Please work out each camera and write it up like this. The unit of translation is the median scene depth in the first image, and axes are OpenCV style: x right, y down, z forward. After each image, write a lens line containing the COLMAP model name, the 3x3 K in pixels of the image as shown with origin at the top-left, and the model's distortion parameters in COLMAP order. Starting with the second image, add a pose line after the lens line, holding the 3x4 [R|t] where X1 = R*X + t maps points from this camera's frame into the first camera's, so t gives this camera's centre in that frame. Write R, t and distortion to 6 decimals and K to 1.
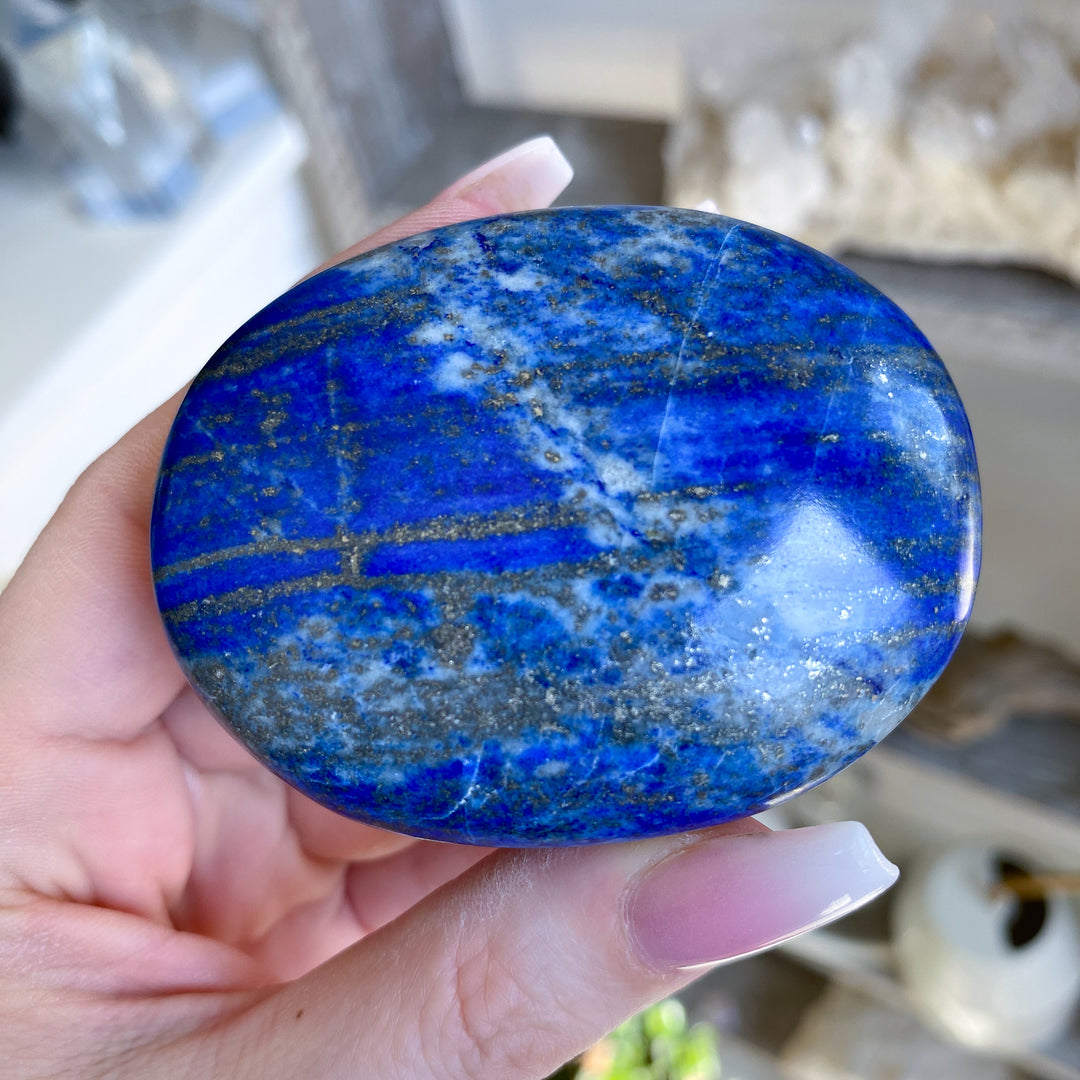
lens RADIAL K [[1135.7, 0, 540.0], [0, 1135.7, 540.0], [0, 0, 1]] dist [0.204261, -0.992297]
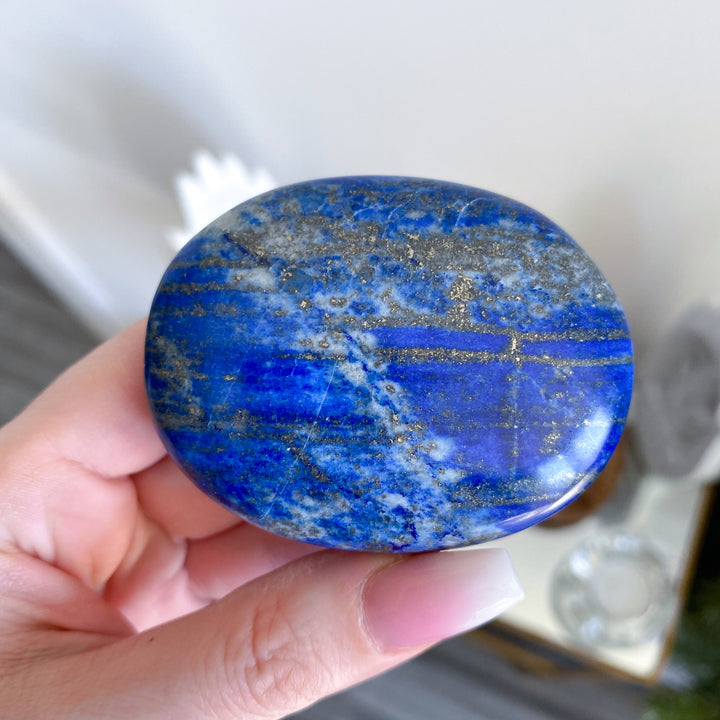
lens RADIAL K [[757.2, 0, 360.0], [0, 757.2, 360.0], [0, 0, 1]] dist [0.204261, -0.992297]
pose [[-0.989805, -0.136465, 0.040790, 0.016082], [0.140732, -0.981138, 0.132523, -0.185927], [0.021935, 0.136912, 0.990340, -0.134137]]
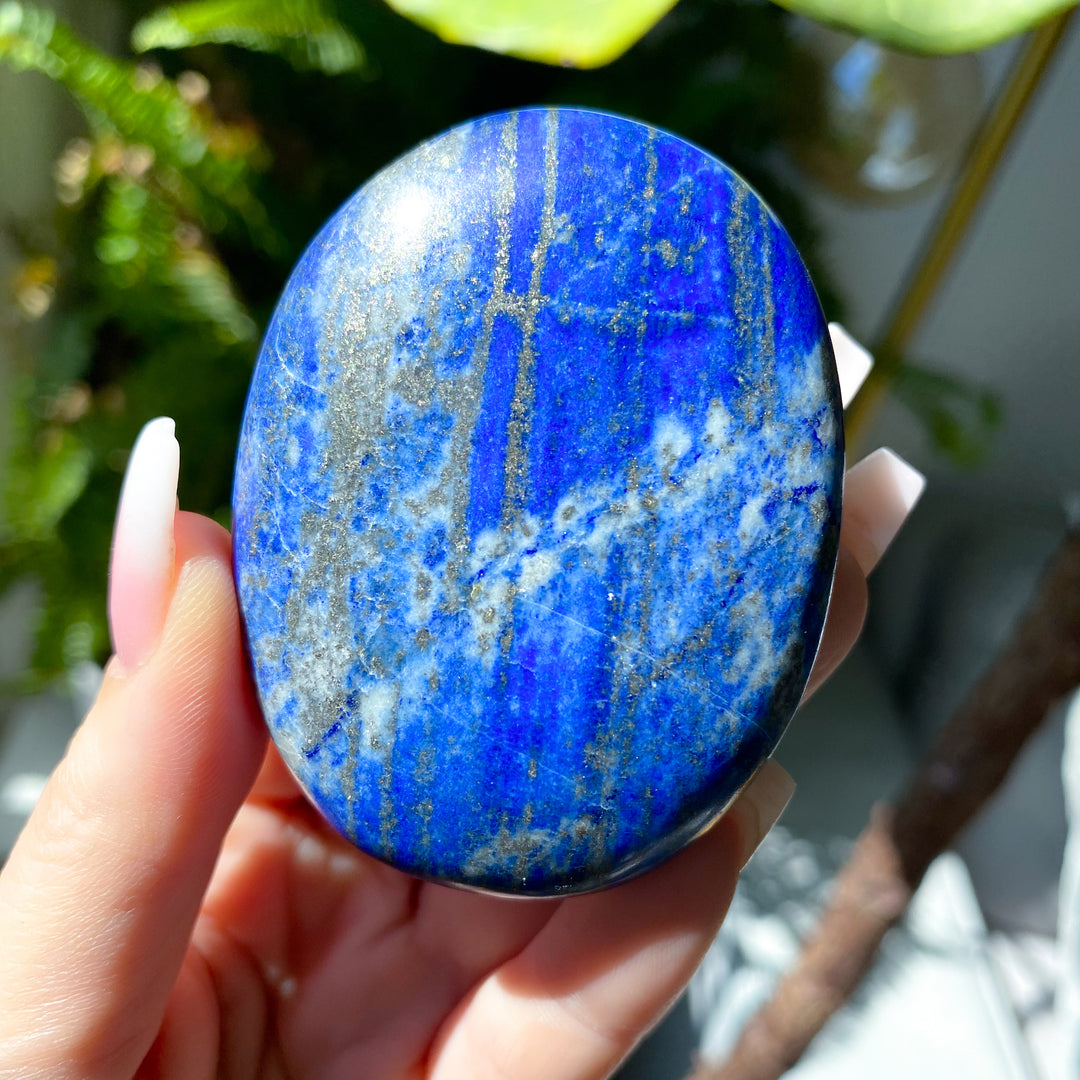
lens RADIAL K [[1135.7, 0, 540.0], [0, 1135.7, 540.0], [0, 0, 1]] dist [0.204261, -0.992297]
pose [[-0.203772, 0.975344, 0.084745, -0.047968], [-0.961963, -0.215557, 0.167815, -0.227669], [0.181945, -0.047325, 0.982169, -0.038356]]
